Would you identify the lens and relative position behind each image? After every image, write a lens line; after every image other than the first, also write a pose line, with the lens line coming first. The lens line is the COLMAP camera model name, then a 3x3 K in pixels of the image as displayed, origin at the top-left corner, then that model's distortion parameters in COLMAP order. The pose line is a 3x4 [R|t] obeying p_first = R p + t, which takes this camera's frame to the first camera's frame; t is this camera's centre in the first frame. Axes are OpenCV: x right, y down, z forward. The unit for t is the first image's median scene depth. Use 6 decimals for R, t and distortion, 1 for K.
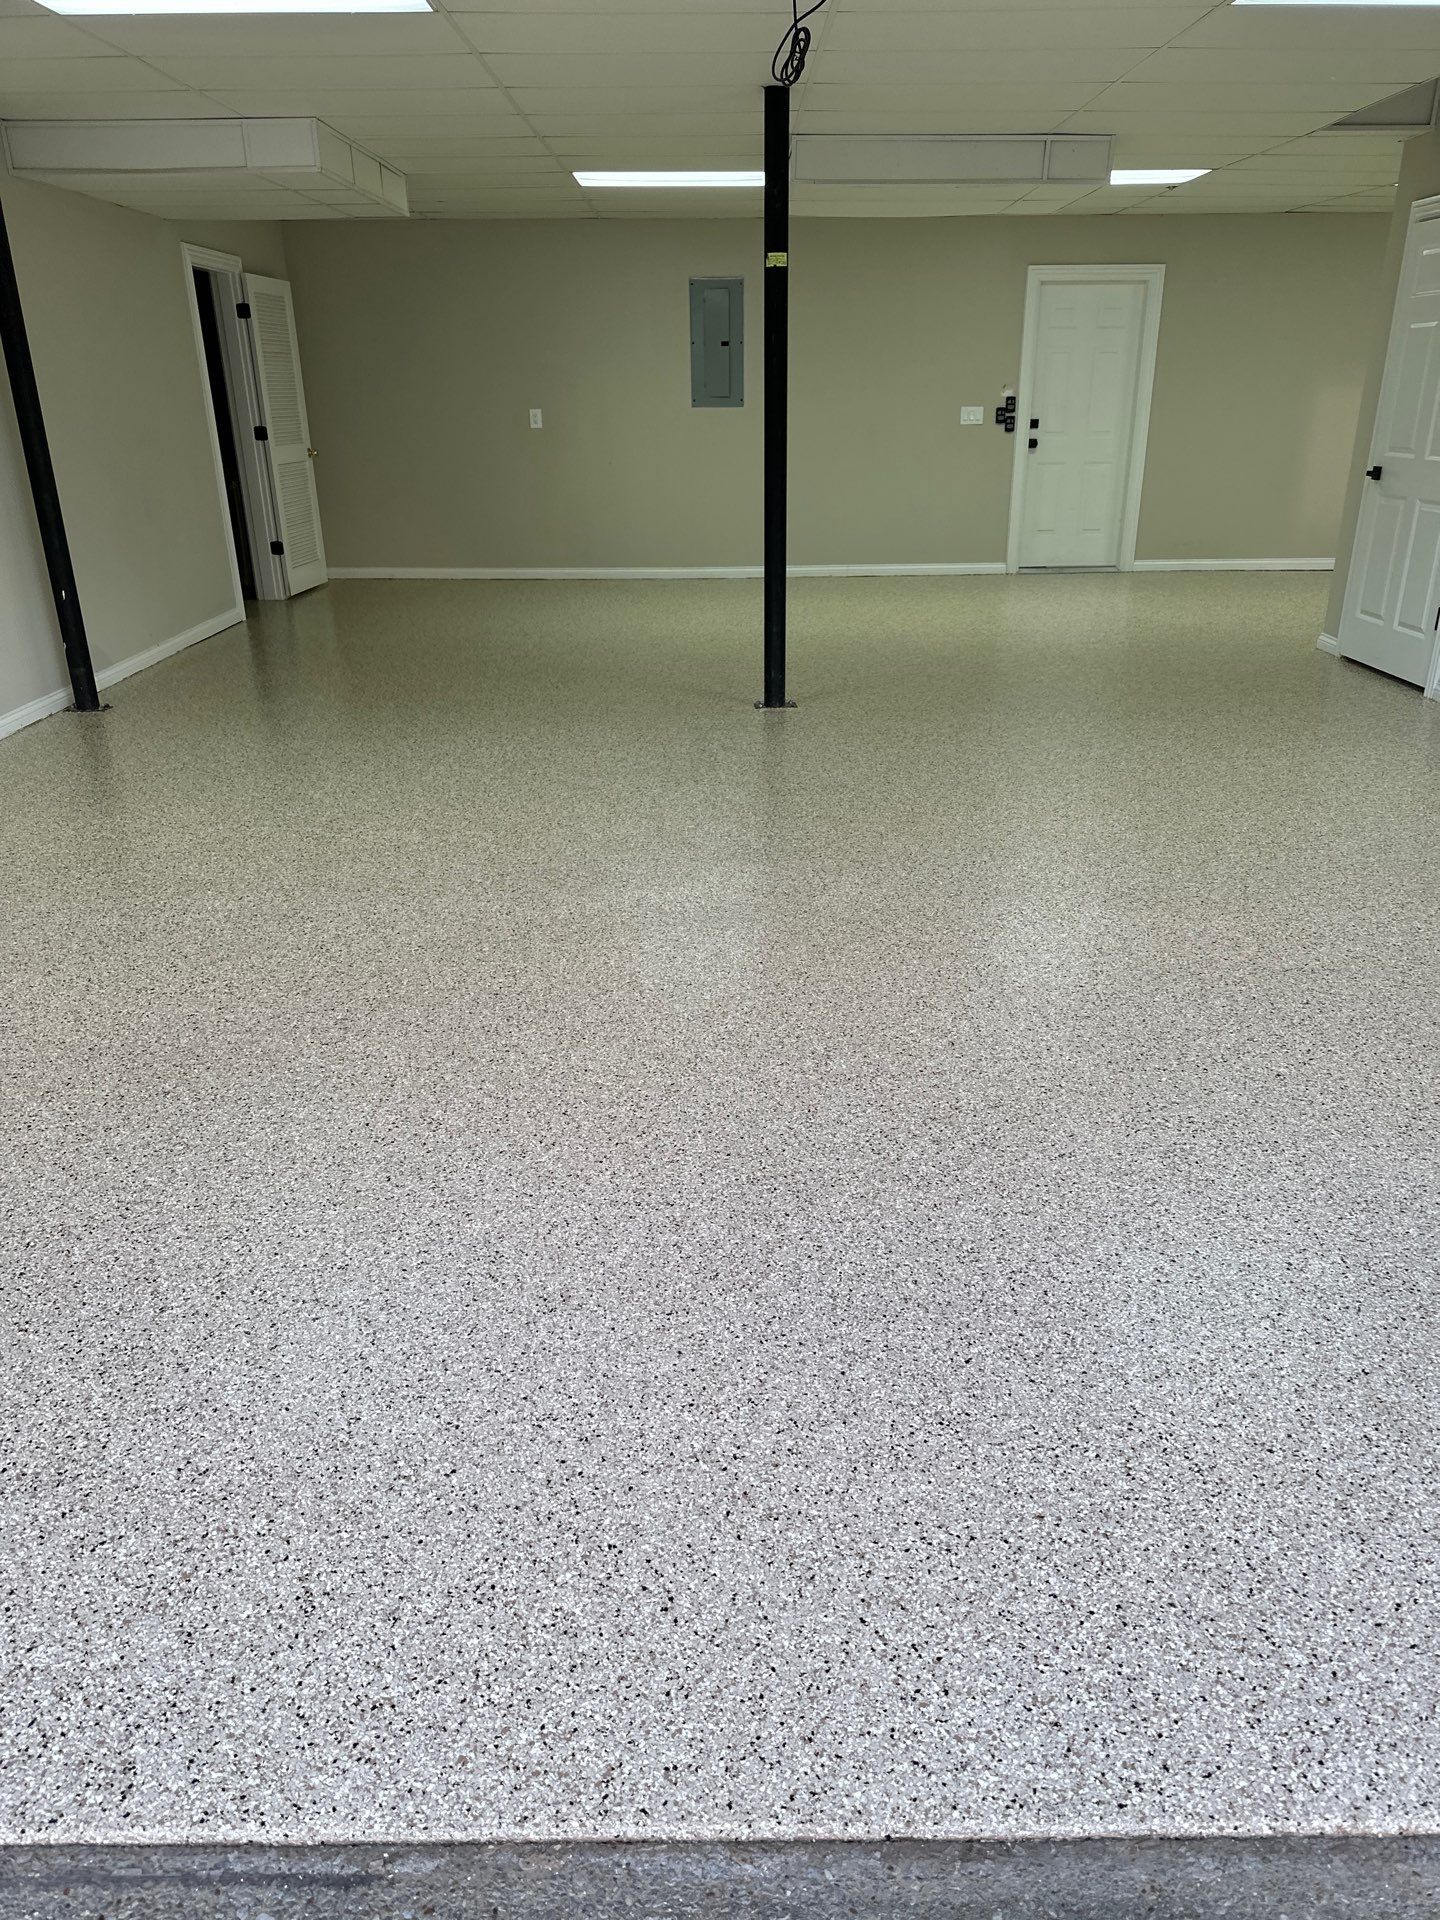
lens RADIAL K [[1358.5, 0, 720.0], [0, 1358.5, 960.0], [0, 0, 1]] dist [0.186015, -0.272771]
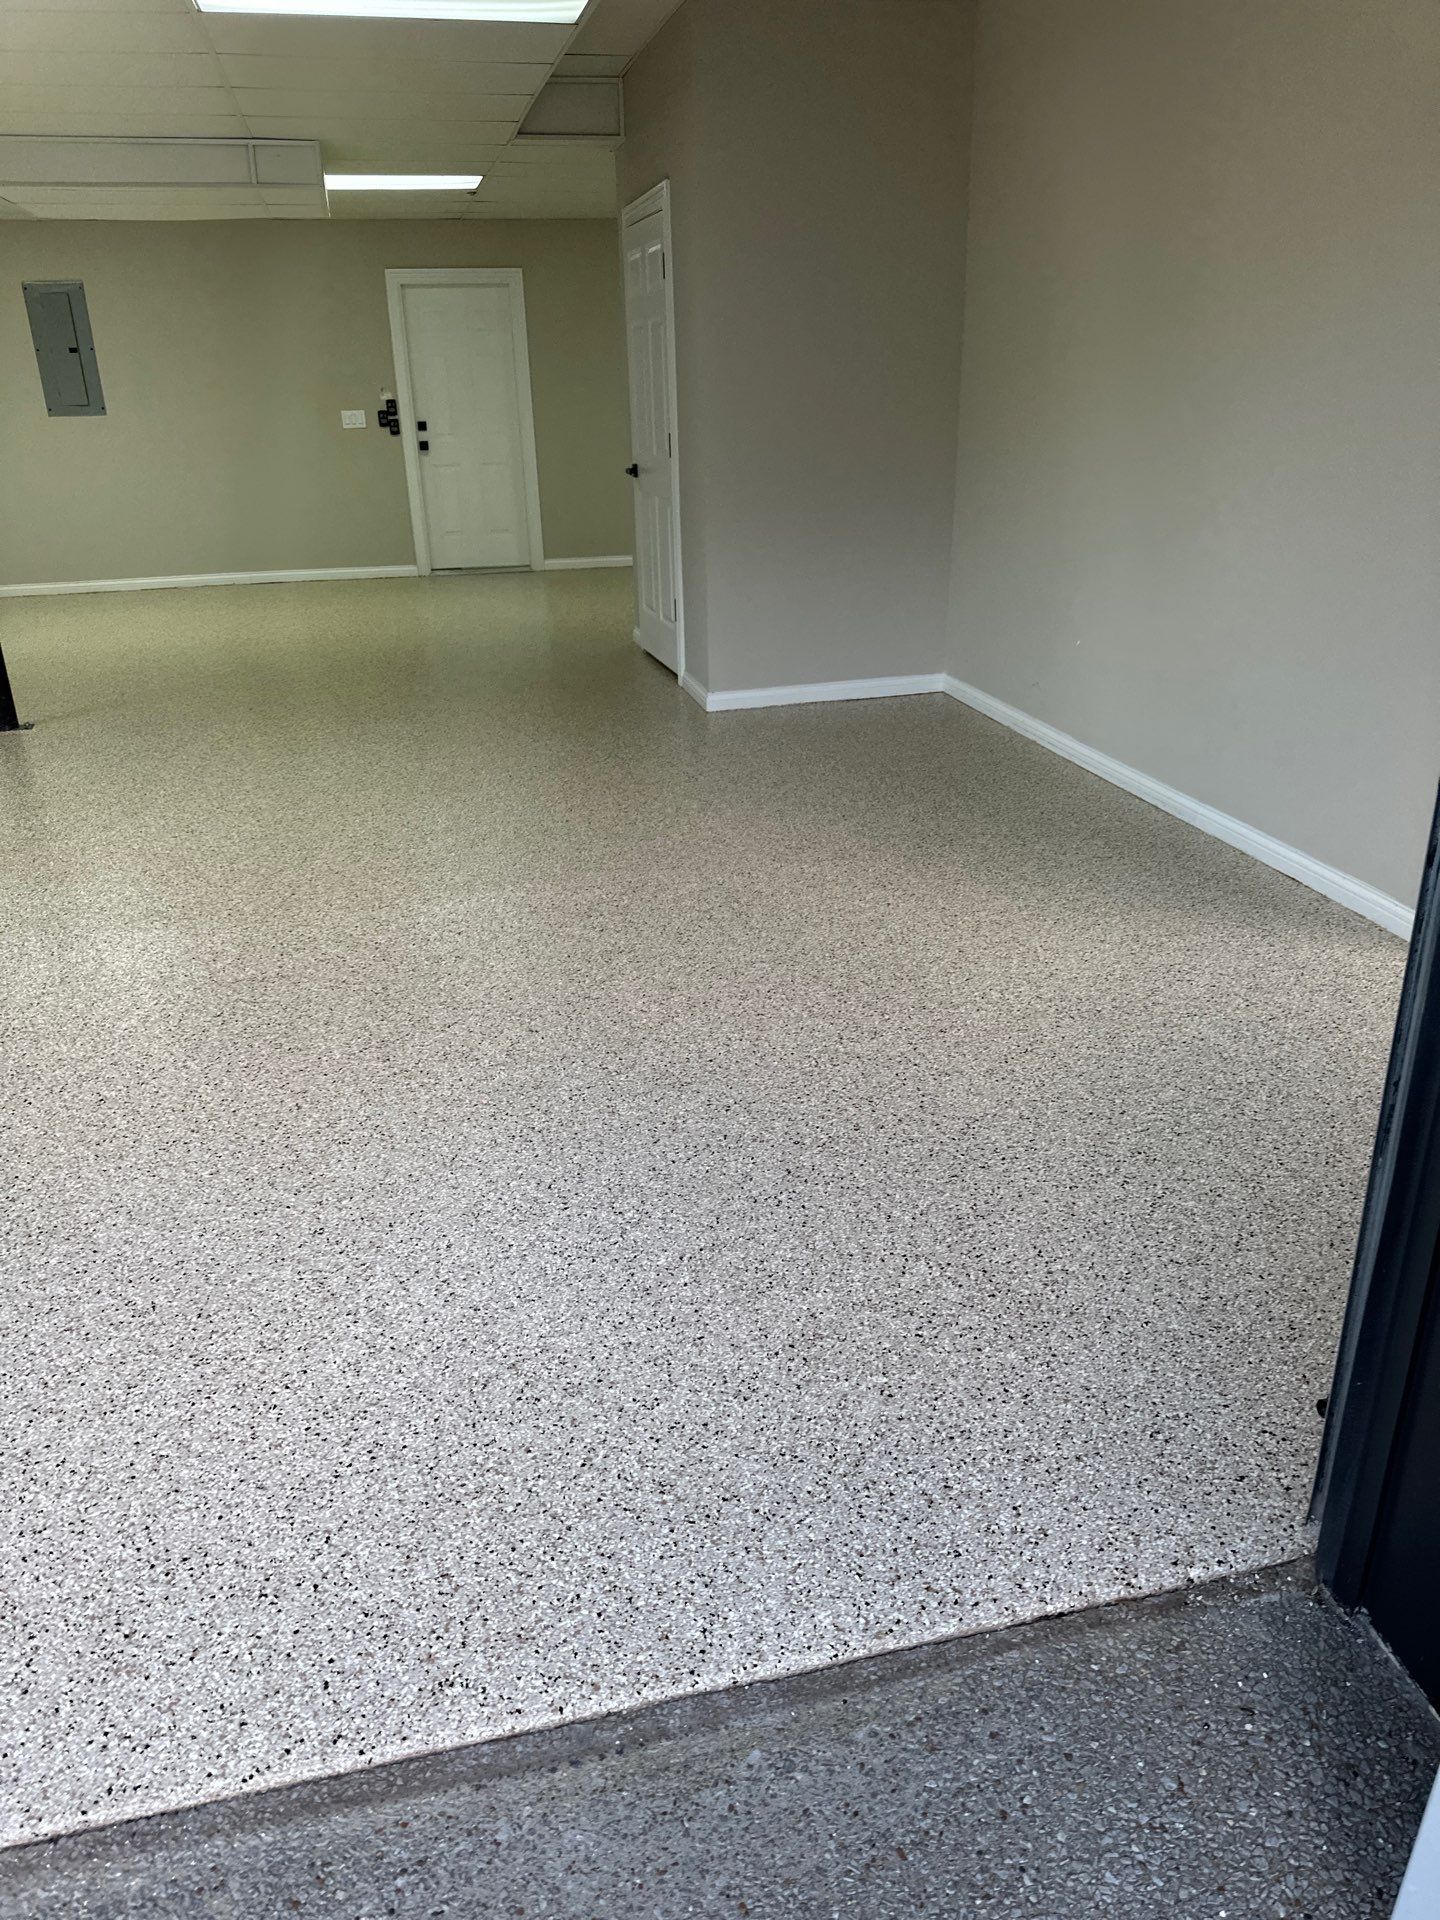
lens RADIAL K [[1386.6, 0, 690.7], [0, 1386.6, 942.1], [0, 0, 1]] dist [0.104436, -0.124742]
pose [[0.976587, -0.100751, 0.190073, 0.293068], [0.103589, 0.994607, -0.005030, 0.009737], [-0.188541, 0.024602, 0.981757, -0.019001]]
